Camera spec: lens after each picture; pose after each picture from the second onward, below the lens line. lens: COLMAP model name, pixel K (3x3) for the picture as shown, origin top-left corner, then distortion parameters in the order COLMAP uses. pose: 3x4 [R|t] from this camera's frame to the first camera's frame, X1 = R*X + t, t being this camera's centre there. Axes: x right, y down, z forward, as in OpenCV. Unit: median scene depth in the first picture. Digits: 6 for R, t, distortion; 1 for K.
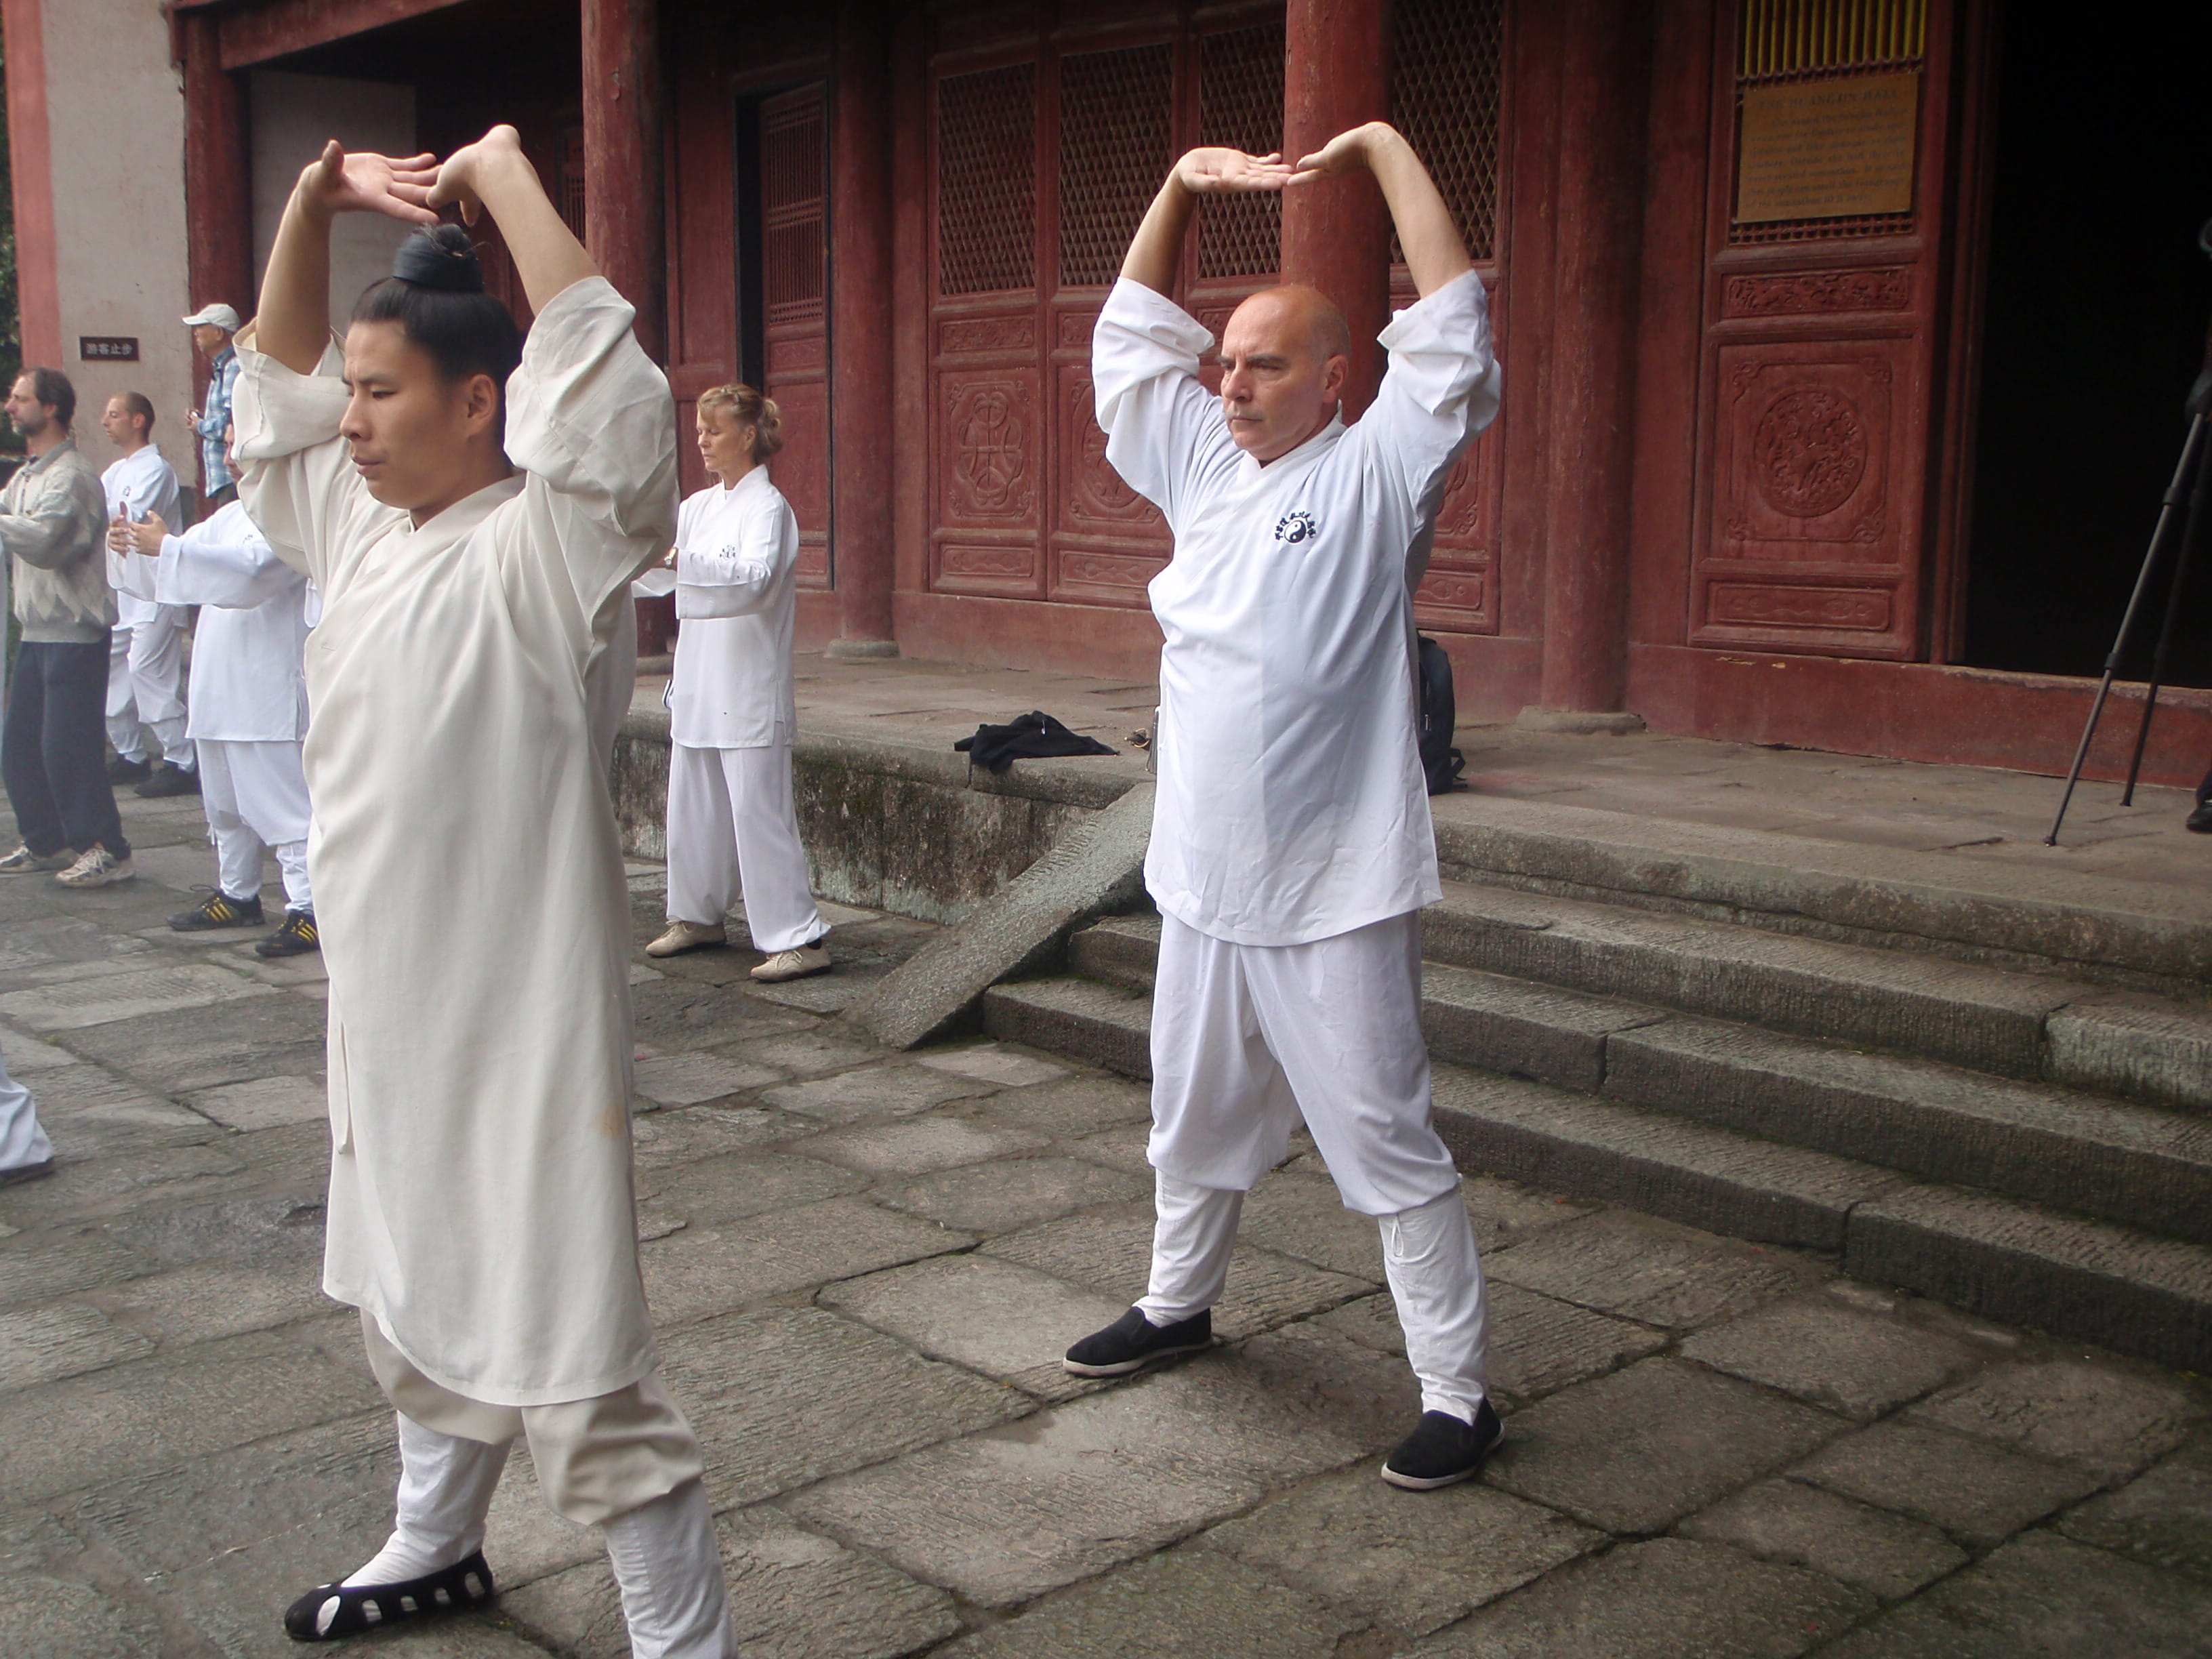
lens RADIAL K [[2521.7, 0, 1104.6], [0, 2521.7, 832.9], [0, 0, 1]] dist [0.019331, 0.000000]
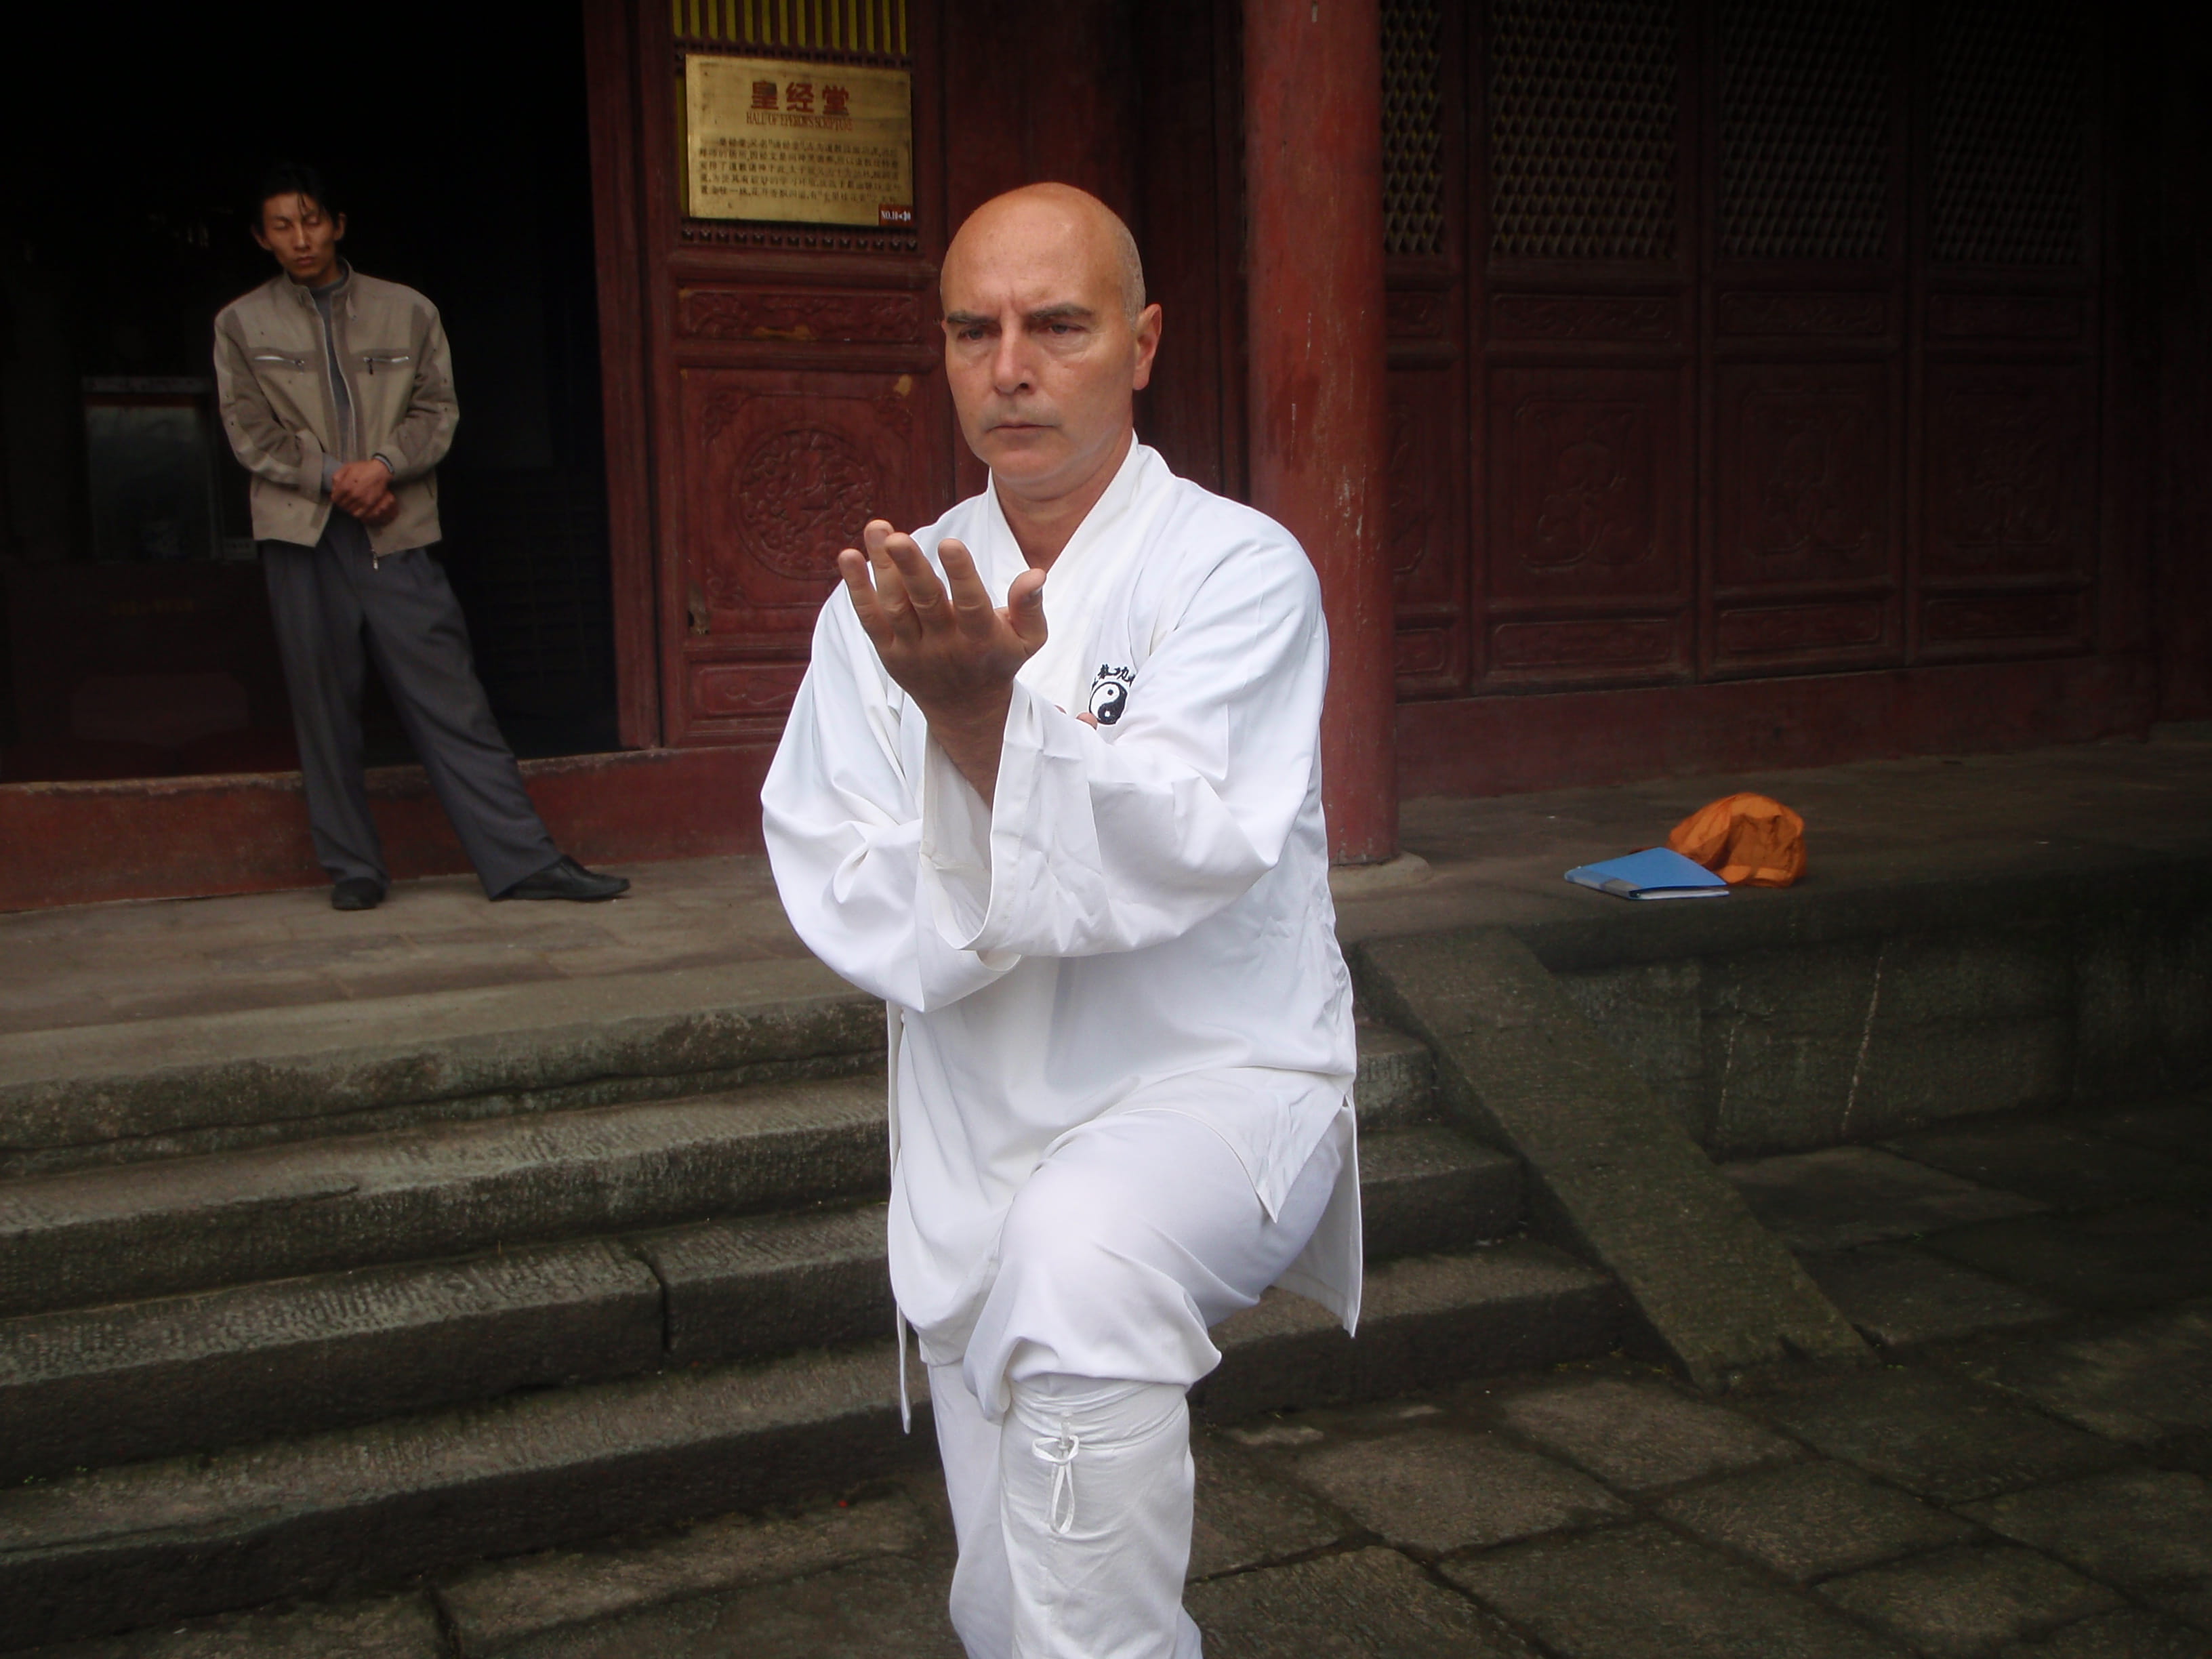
lens RADIAL K [[2521.7, 0, 1105.2], [0, 2521.7, 830.4], [0, 0, 1]] dist [0.019331, 0.000000]
pose [[0.295826, -0.127719, 0.946665, -0.385092], [0.164504, 0.983027, 0.081218, -0.076304], [-0.940971, 0.131704, 0.311815, 0.566017]]
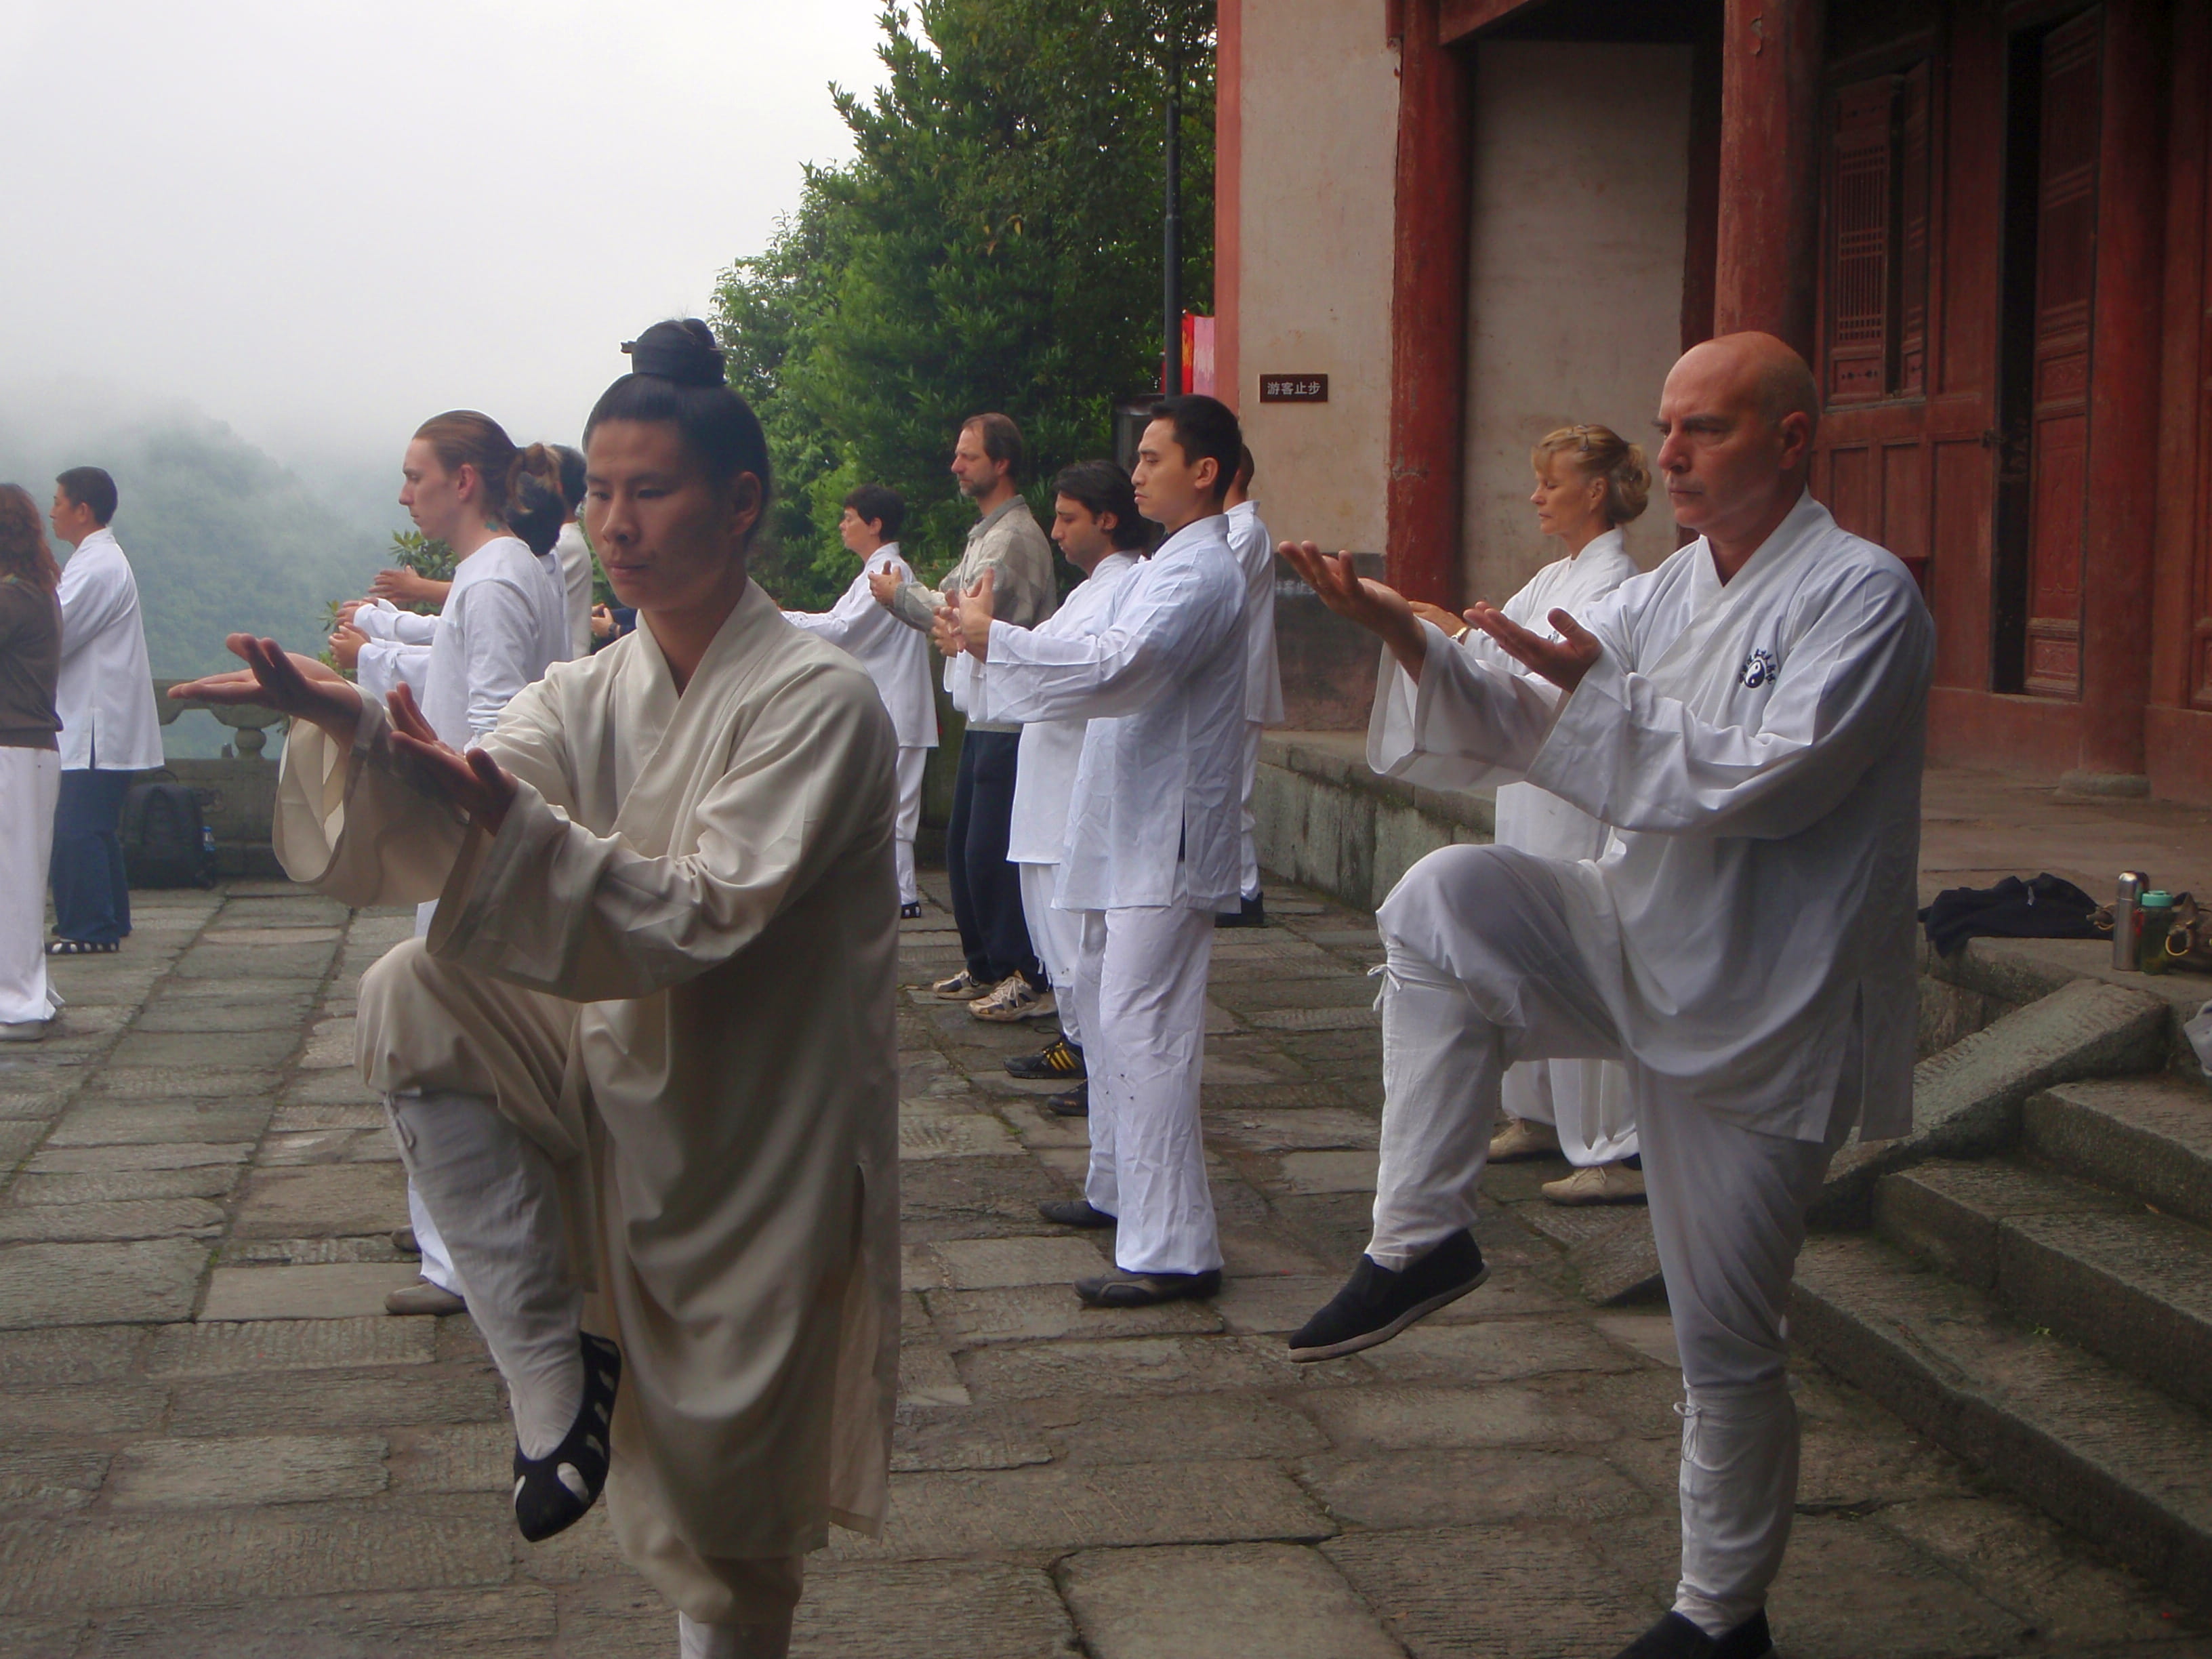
lens RADIAL K [[3463.7, 0, 1129.6], [0, 3463.7, 828.6], [0, 0, 1]] dist [0.014983, 0.000000]
pose [[0.850868, 0.048521, -0.523134, 0.350313], [-0.078407, 0.996303, -0.035119, -0.008311], [0.519496, 0.070899, 0.851526, 0.040508]]
